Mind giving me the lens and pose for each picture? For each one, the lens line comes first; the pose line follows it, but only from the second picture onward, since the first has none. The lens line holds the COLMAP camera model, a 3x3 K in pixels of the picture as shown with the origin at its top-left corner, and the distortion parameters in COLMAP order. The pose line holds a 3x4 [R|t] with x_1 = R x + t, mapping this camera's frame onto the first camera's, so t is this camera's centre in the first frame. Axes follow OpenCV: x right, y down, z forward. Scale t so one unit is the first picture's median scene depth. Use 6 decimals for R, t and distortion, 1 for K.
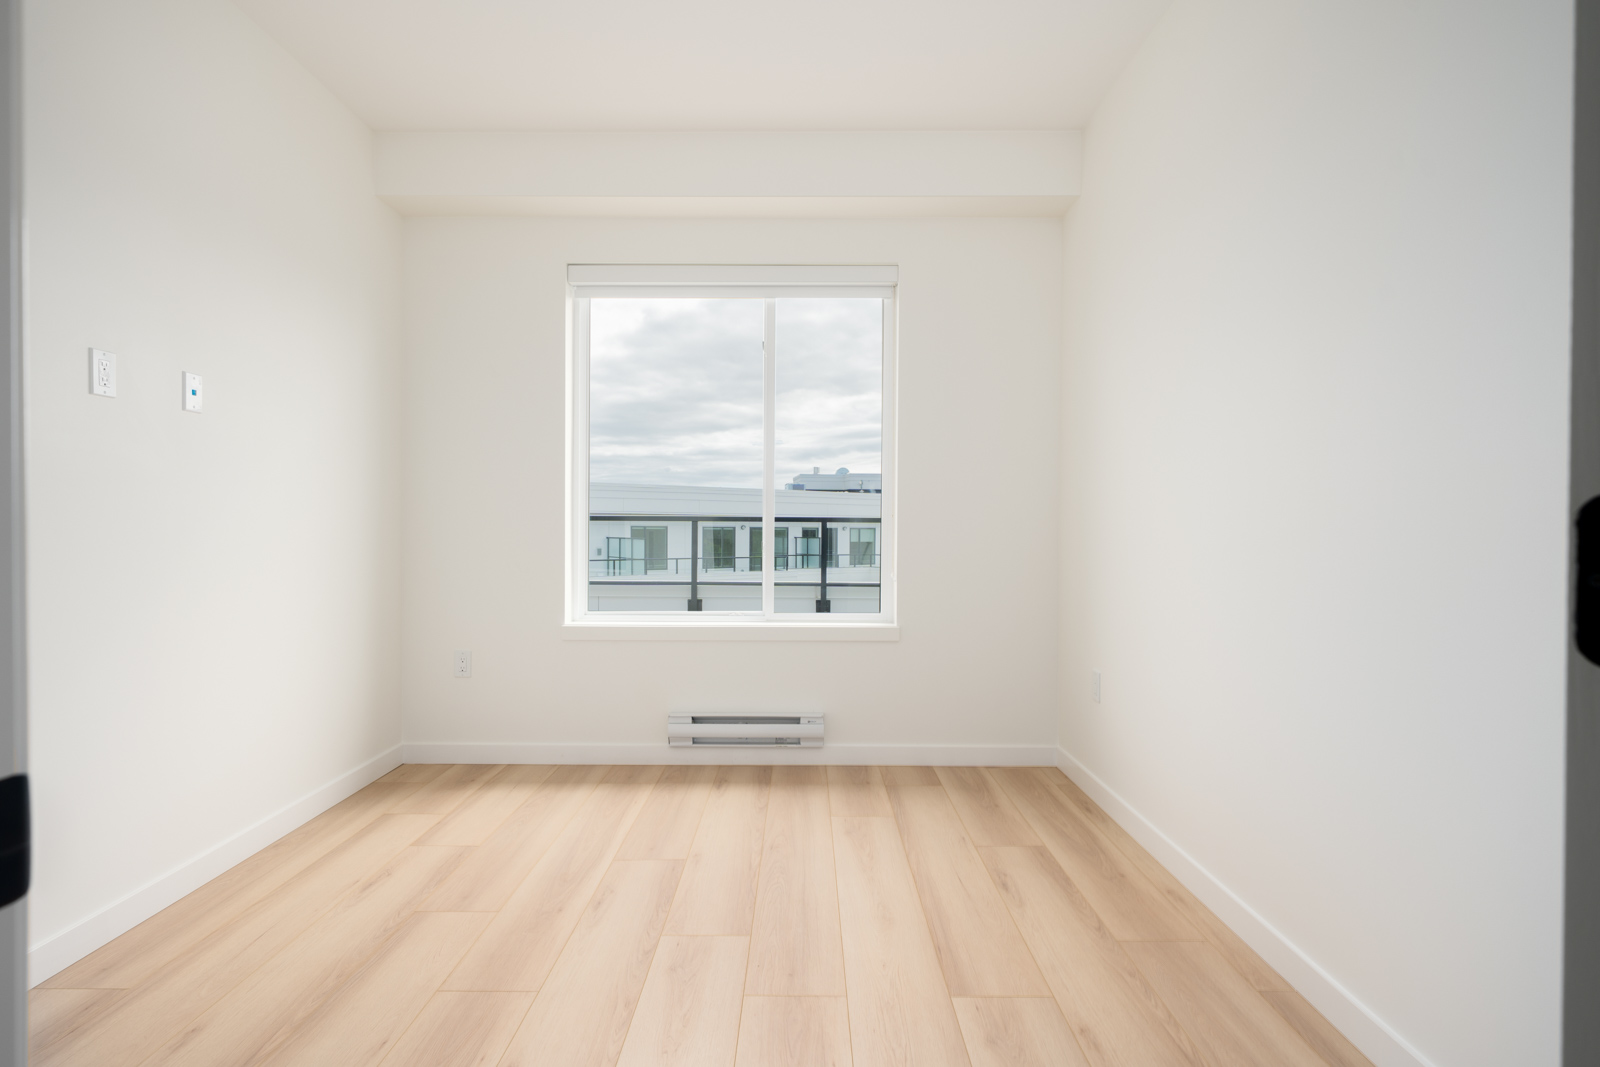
lens RADIAL K [[834.1, 0, 792.3], [0, 834.1, 541.7], [0, 0, 1]] dist [-0.001971, 0.000664]
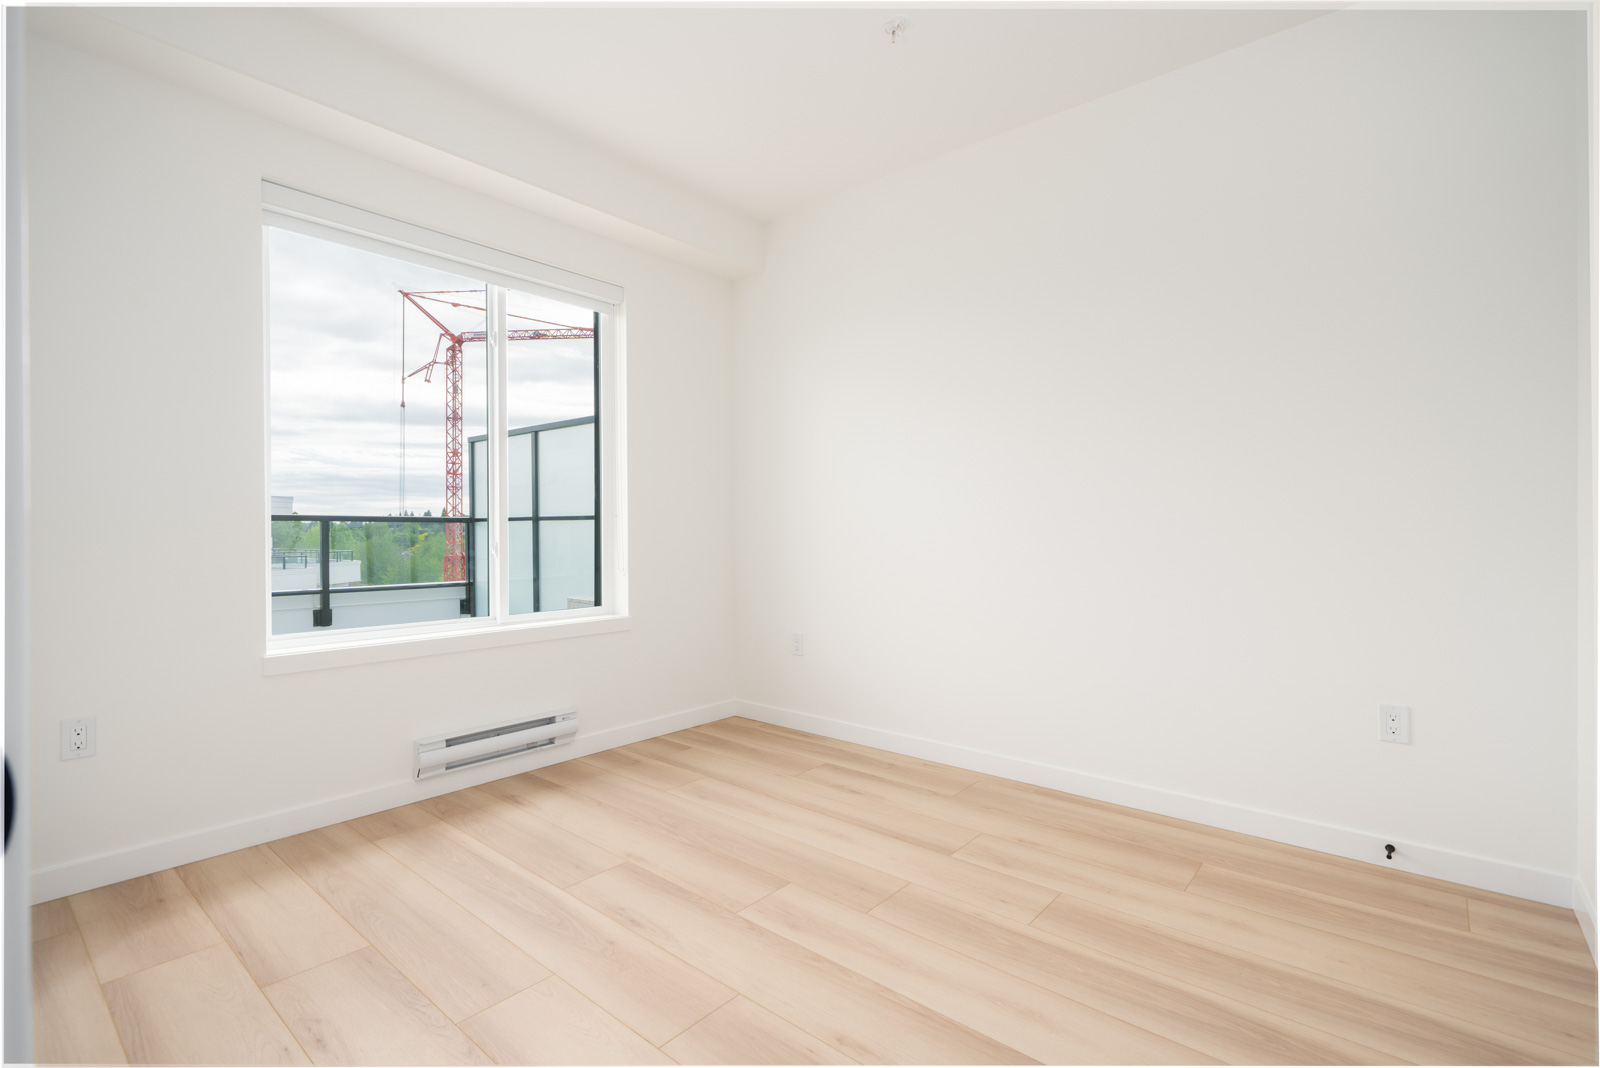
lens RADIAL K [[733.3, 0, 840.7], [0, 733.3, 539.1], [0, 0, 1]] dist [0.002004, 0.000203]
pose [[0.640316, -0.016629, 0.767932, -0.467646], [0.018978, 0.999803, 0.005825, 0.000212], [-0.767877, 0.010844, 0.640505, 0.184419]]
